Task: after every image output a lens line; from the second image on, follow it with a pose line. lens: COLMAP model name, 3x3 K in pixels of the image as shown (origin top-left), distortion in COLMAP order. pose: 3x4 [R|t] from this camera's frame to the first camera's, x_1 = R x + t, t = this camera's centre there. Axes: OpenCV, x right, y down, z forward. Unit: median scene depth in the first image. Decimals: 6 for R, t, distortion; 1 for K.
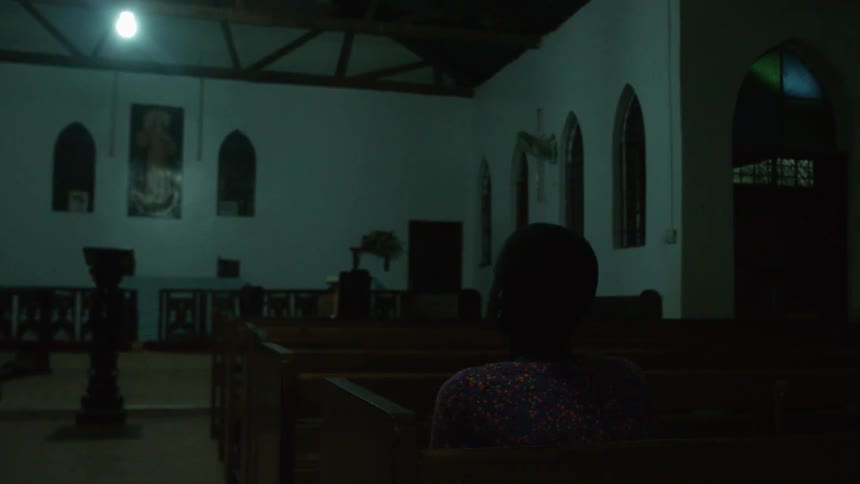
lens RADIAL K [[709.9, 0, 428.6], [0, 709.9, 244.2], [0, 0, 1]] dist [-0.064142, -0.002113]
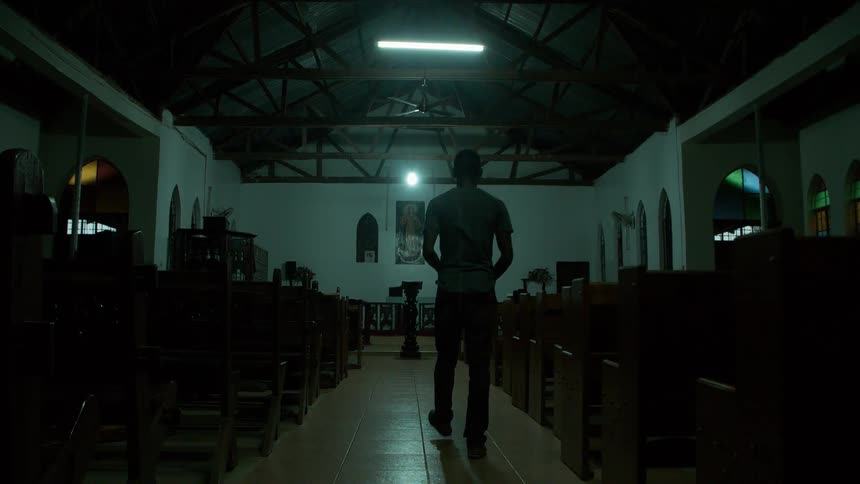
lens RADIAL K [[709.9, 0, 429.7], [0, 709.9, 241.3], [0, 0, 1]] dist [-0.064142, -0.002113]
pose [[0.966184, -0.034487, -0.255539, 0.119620], [0.022471, 0.998507, -0.049793, -0.005269], [0.256874, 0.042367, 0.965516, -0.736190]]
